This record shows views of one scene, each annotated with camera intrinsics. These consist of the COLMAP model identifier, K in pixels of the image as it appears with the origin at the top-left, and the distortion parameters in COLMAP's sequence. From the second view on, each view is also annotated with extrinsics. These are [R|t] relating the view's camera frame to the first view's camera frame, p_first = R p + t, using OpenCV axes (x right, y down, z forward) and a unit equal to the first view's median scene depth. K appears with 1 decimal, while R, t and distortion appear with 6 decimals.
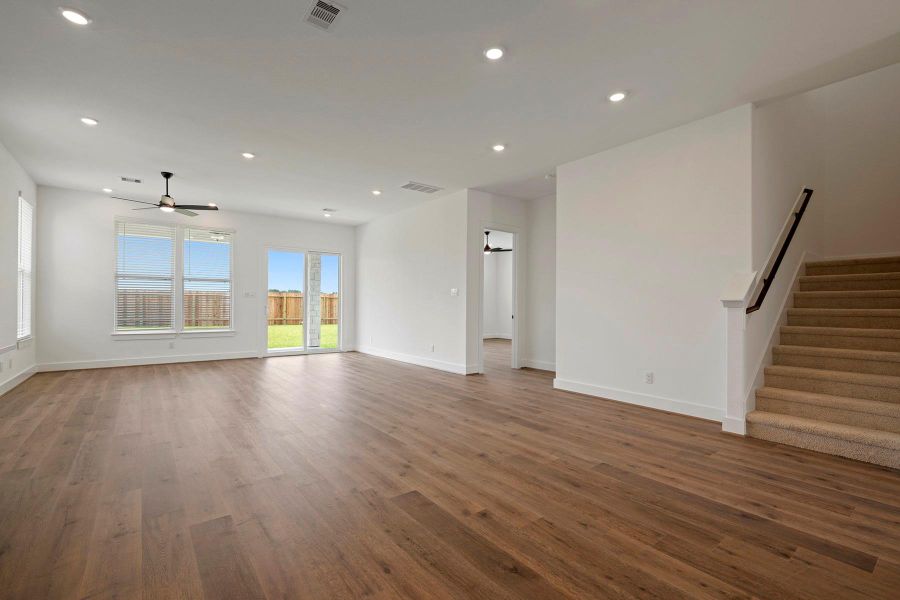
lens RADIAL K [[405.5, 0, 447.7], [0, 405.5, 305.2], [0, 0, 1]] dist [0.000255, 0.000073]
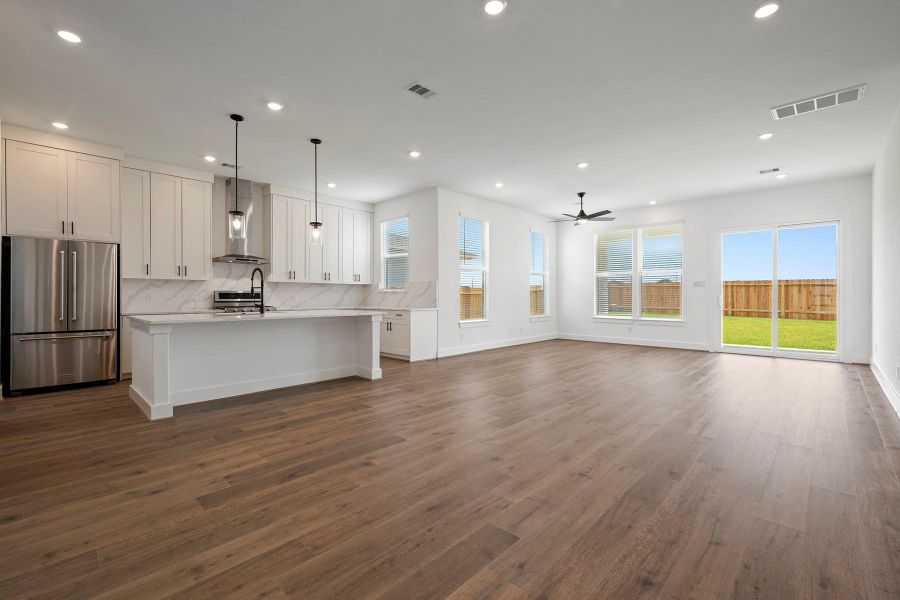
lens RADIAL K [[395.0, 0, 451.0], [0, 395.0, 297.5], [0, 0, 1]] dist [0.001392, -0.000178]
pose [[0.156999, 0.001474, -0.987598, 0.764713], [0.001445, 0.999997, 0.001722, 0.005186], [0.987598, -0.001697, 0.156997, 0.619498]]
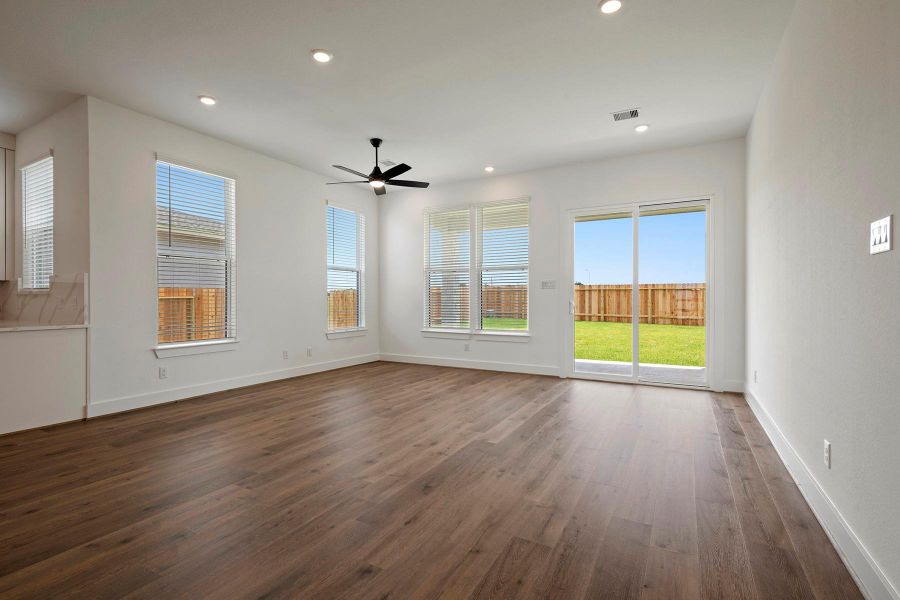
lens RADIAL K [[418.3, 0, 450.0], [0, 418.3, 300.0], [0, 0, 1]] dist [-0.001650, -0.000152]
pose [[0.395453, -0.002844, -0.918482, 0.230938], [0.001608, 0.999996, -0.002404, 0.001939], [0.918485, -0.000526, 0.395456, 1.266002]]
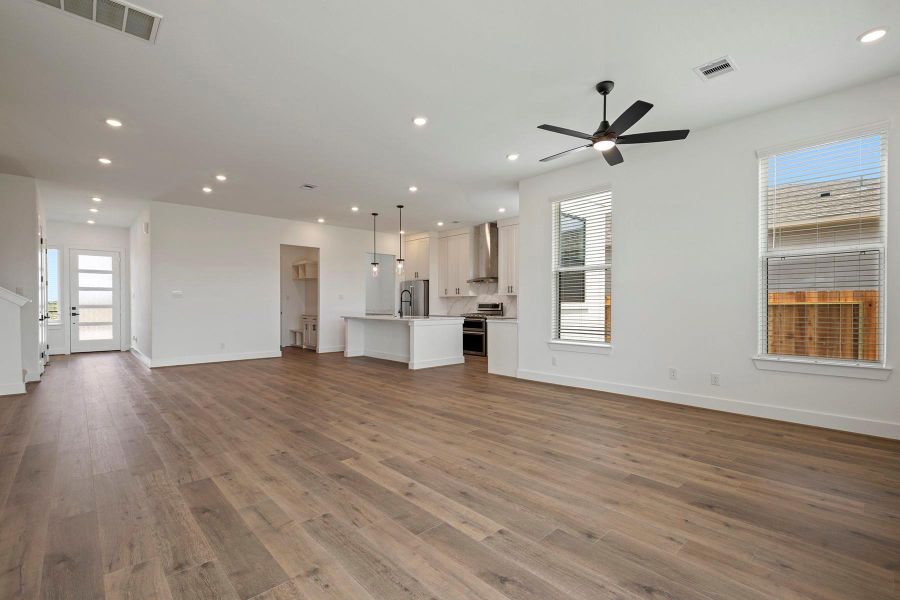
lens RADIAL K [[405.5, 0, 447.7], [0, 405.5, 305.2], [0, 0, 1]] dist [0.000255, 0.000073]
pose [[-0.995906, -0.004046, -0.090304, -0.651269], [-0.003904, 0.999991, -0.001753, -0.001671], [0.090311, -0.001393, -0.995913, 2.477417]]
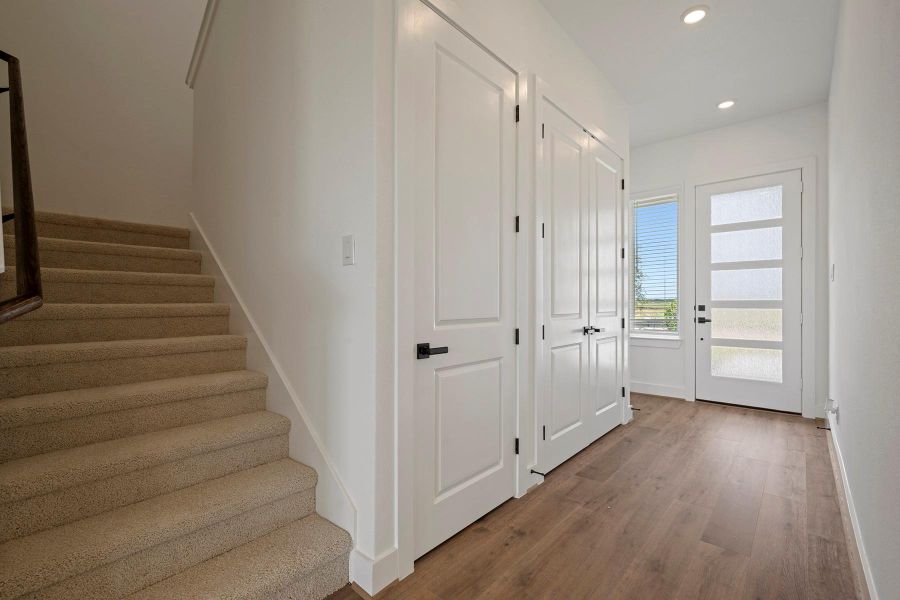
lens RADIAL K [[400.7, 0, 450.1], [0, 400.7, 303.7], [0, 0, 1]] dist [-0.001048, -0.000112]
pose [[-0.198082, -0.006380, 0.980165, 0.408501], [-0.002709, 0.999979, 0.005961, 0.004480], [-0.980182, -0.001474, -0.198095, 0.732095]]
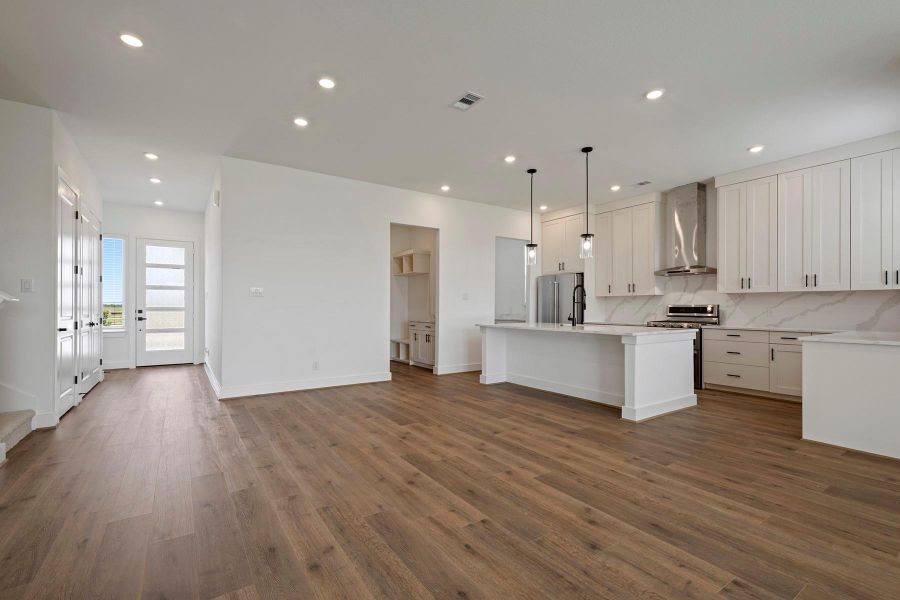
lens RADIAL K [[400.7, 0, 450.1], [0, 400.7, 303.7], [0, 0, 1]] dist [-0.001048, -0.000112]
pose [[-0.998416, -0.005255, 0.056020, -0.233389], [-0.005956, 0.999906, -0.012353, -0.000942], [-0.055950, -0.012668, -0.998353, 1.680151]]
